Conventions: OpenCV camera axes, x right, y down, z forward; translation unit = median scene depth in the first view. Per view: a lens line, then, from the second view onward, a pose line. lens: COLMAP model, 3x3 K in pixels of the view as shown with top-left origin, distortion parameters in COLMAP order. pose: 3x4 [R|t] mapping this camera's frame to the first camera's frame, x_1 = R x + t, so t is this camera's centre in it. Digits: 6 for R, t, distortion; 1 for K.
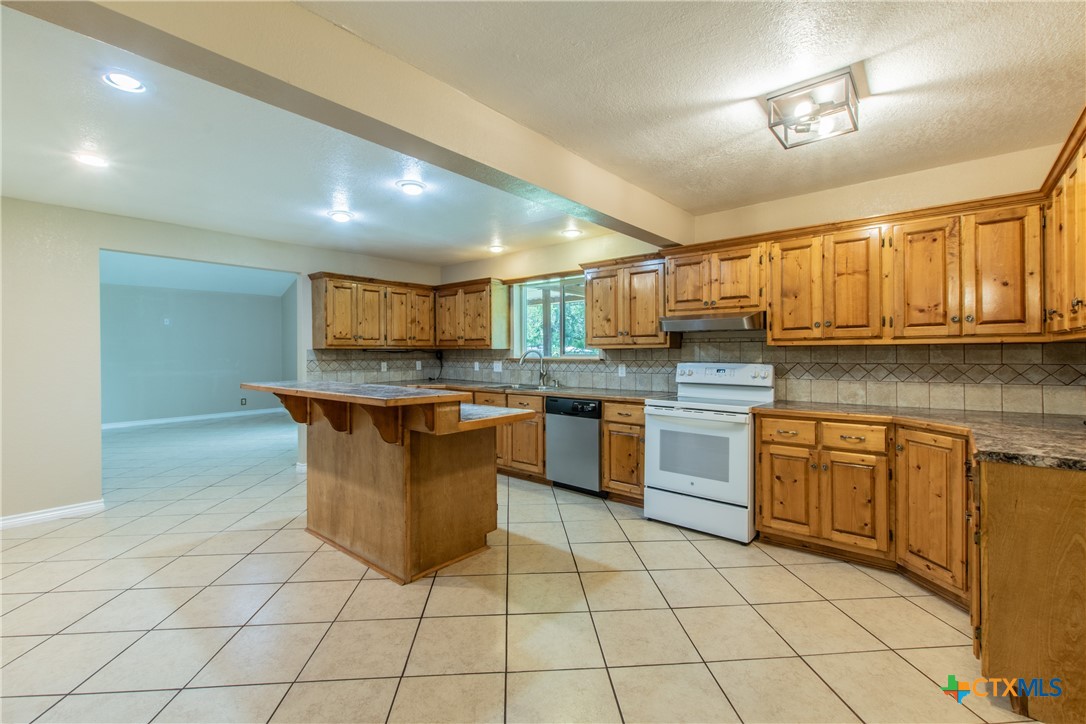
lens RADIAL K [[471.3, 0, 547.5], [0, 471.3, 355.2], [0, 0, 1]] dist [0.005028, -0.000999]
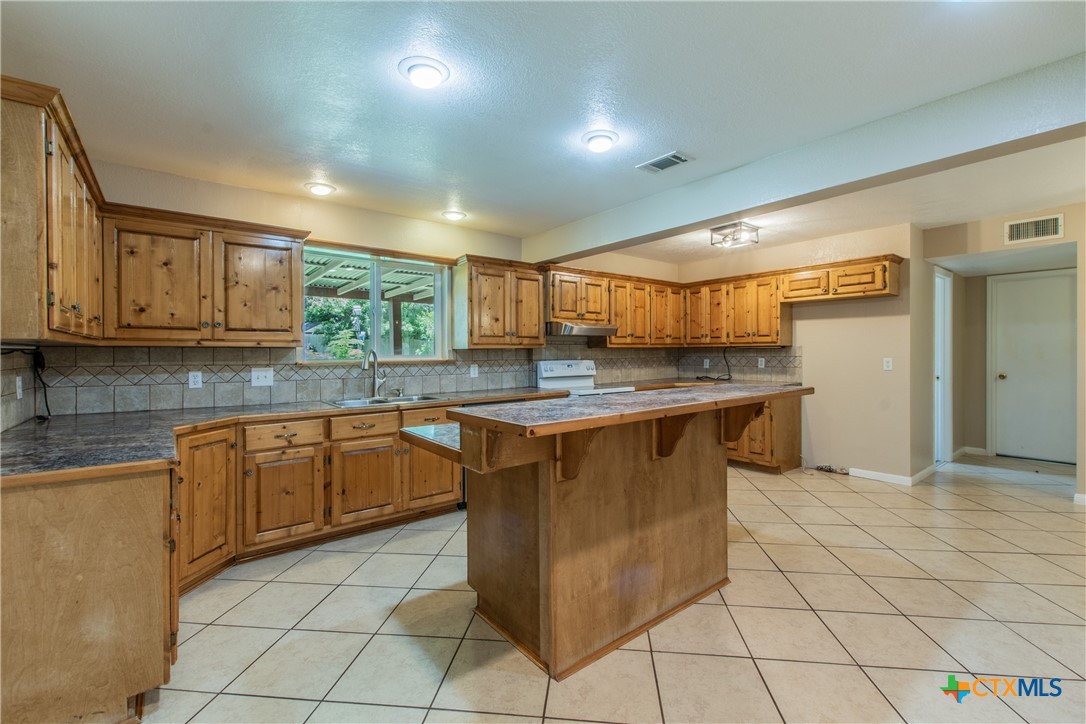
lens RADIAL K [[471.3, 0, 547.2], [0, 471.3, 351.8], [0, 0, 1]] dist [0.005028, -0.000999]
pose [[0.187720, 0.002114, 0.982220, -0.844909], [0.011397, 0.999926, -0.004331, -0.001665], [-0.982157, 0.012008, 0.187682, 0.732243]]
